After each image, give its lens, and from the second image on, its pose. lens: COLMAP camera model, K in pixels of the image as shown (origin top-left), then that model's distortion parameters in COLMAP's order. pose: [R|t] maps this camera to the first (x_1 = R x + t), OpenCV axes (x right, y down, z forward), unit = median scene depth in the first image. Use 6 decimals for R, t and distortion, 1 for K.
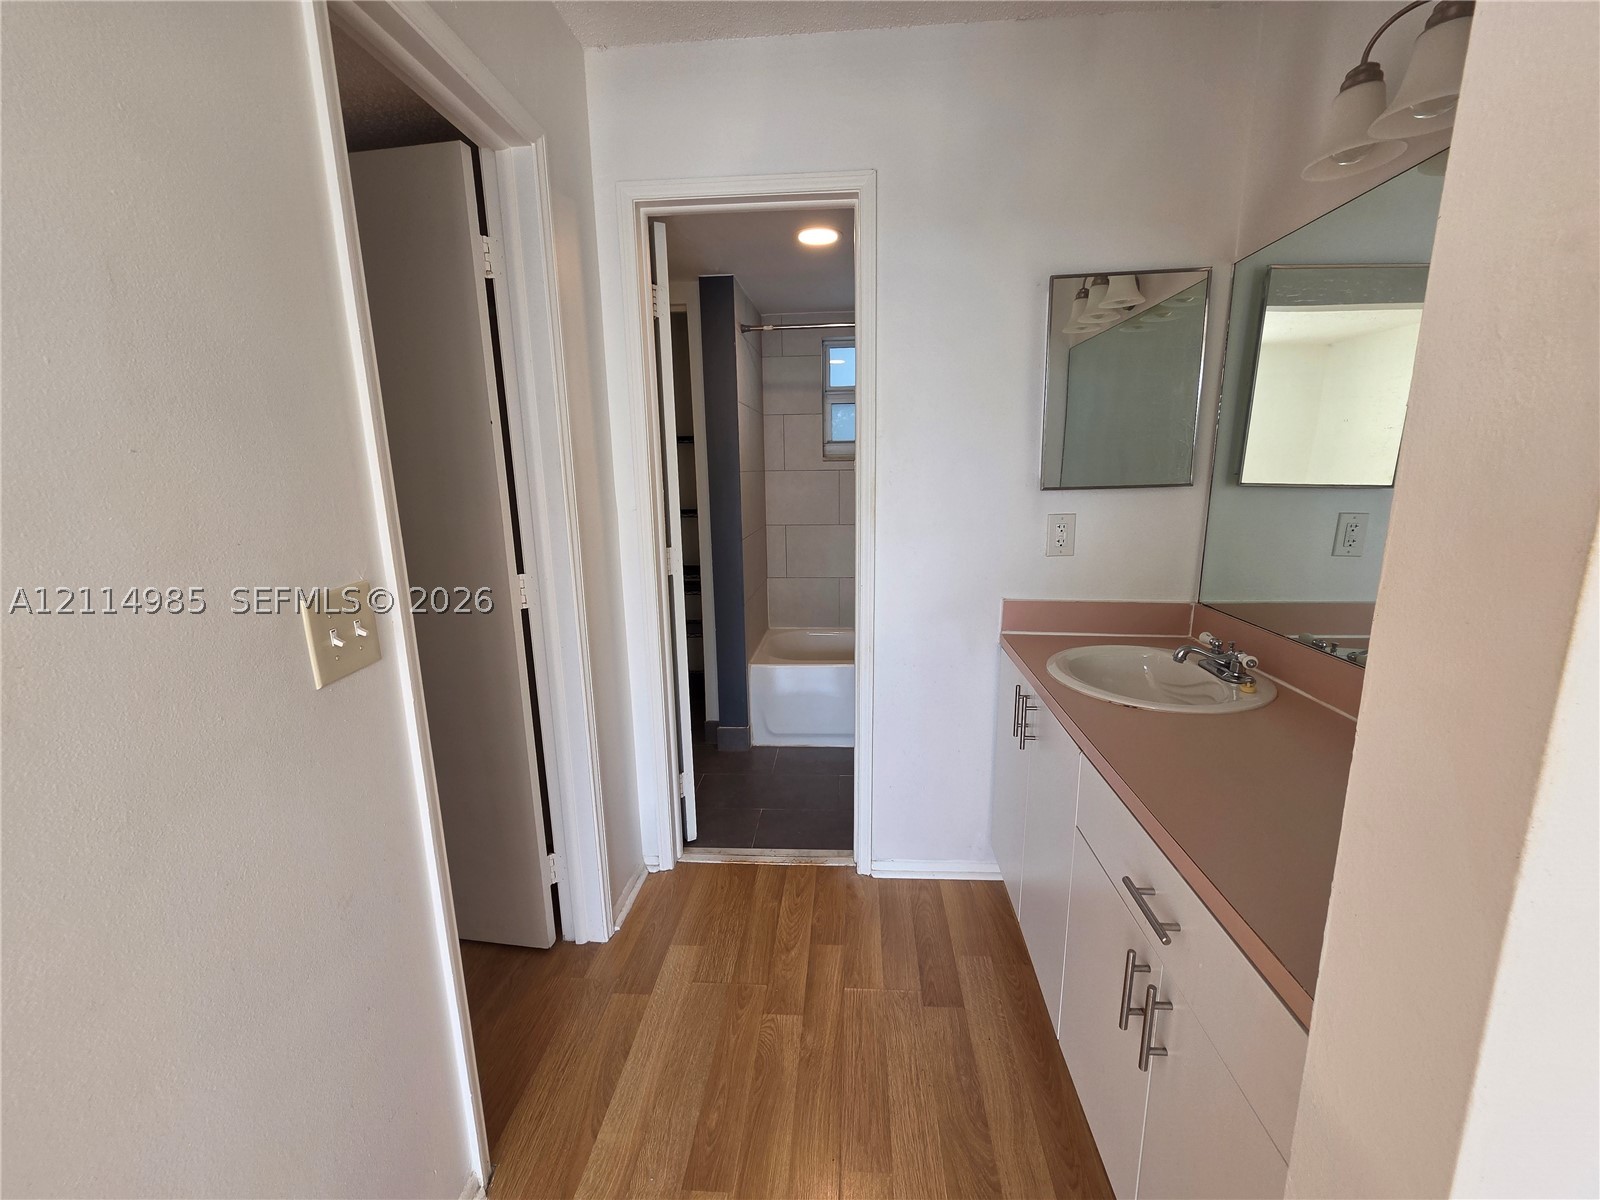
lens RADIAL K [[654.6, 0, 801.2], [0, 654.6, 600.8], [0, 0, 1]] dist [0.000221, 0.000097]
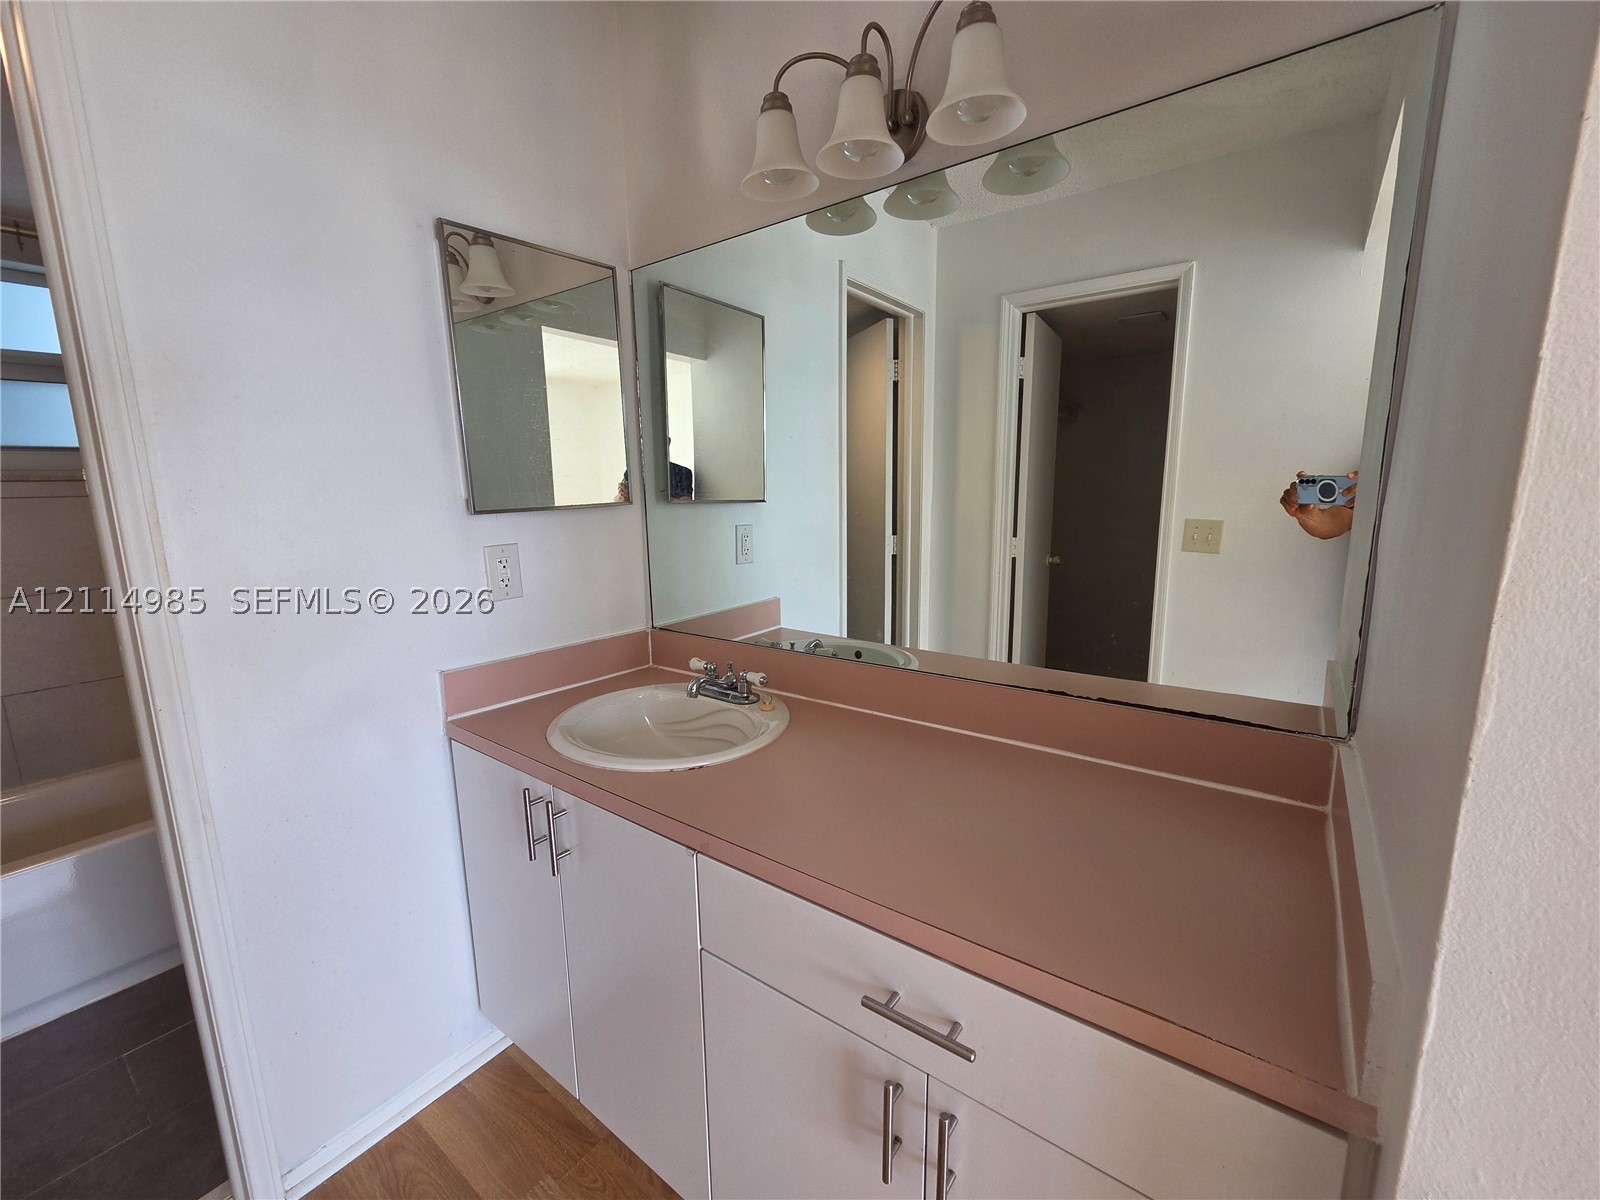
lens RADIAL K [[663.3, 0, 807.5], [0, 663.3, 602.6], [0, 0, 1]] dist [-0.001408, -0.000070]
pose [[0.535875, -0.144764, 0.831794, -0.068115], [0.180033, 0.982125, 0.054943, -0.050600], [-0.824879, 0.120308, 0.552359, 0.326670]]
